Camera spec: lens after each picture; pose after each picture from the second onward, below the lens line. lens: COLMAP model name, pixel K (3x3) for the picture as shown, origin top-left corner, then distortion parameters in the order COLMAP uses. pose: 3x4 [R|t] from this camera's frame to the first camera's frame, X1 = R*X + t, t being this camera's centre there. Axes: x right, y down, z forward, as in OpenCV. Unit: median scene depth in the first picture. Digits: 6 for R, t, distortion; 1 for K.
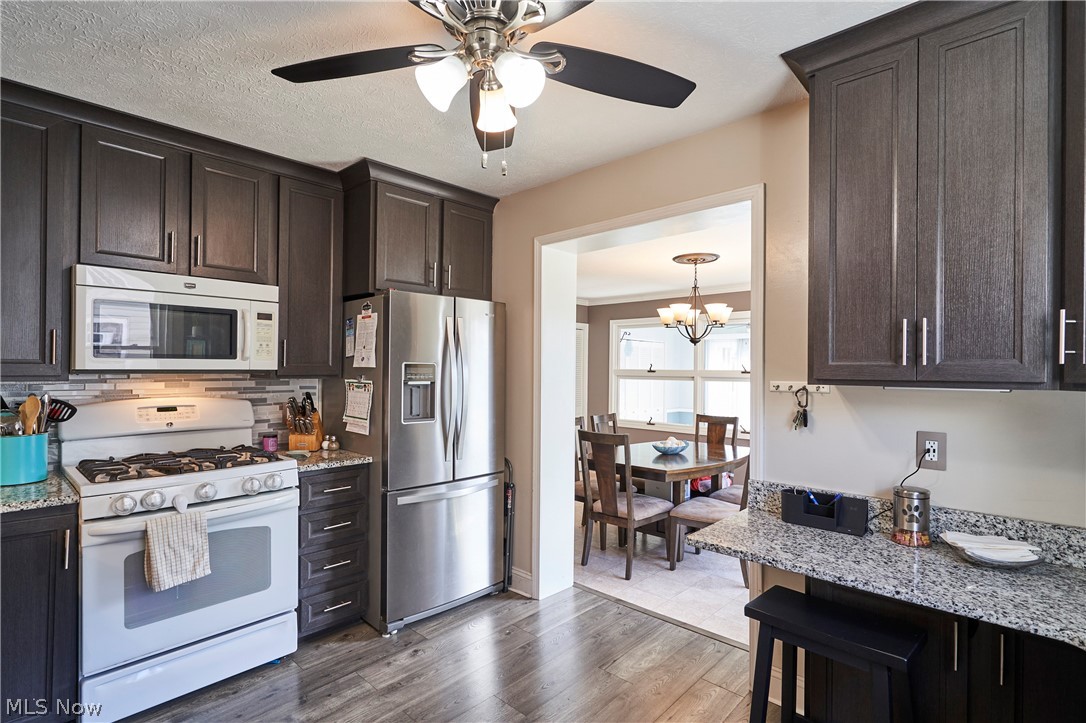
lens RADIAL K [[532.0, 0, 541.3], [0, 532.0, 366.0], [0, 0, 1]] dist [-0.000860, 0.000511]
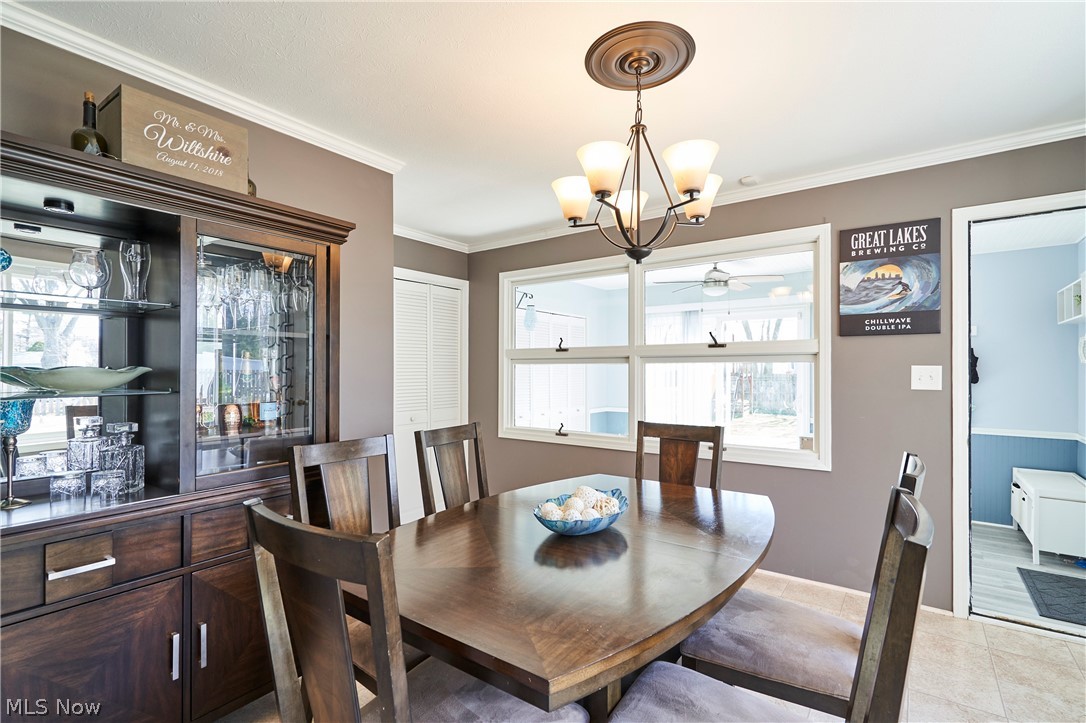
lens RADIAL K [[509.2, 0, 539.2], [0, 509.2, 367.5], [0, 0, 1]] dist [0.001064, 0.000126]
pose [[0.992742, -0.007424, 0.120030, 0.109031], [0.007179, 0.999971, 0.002474, 0.028981], [-0.120045, -0.001594, 0.992767, 0.411191]]
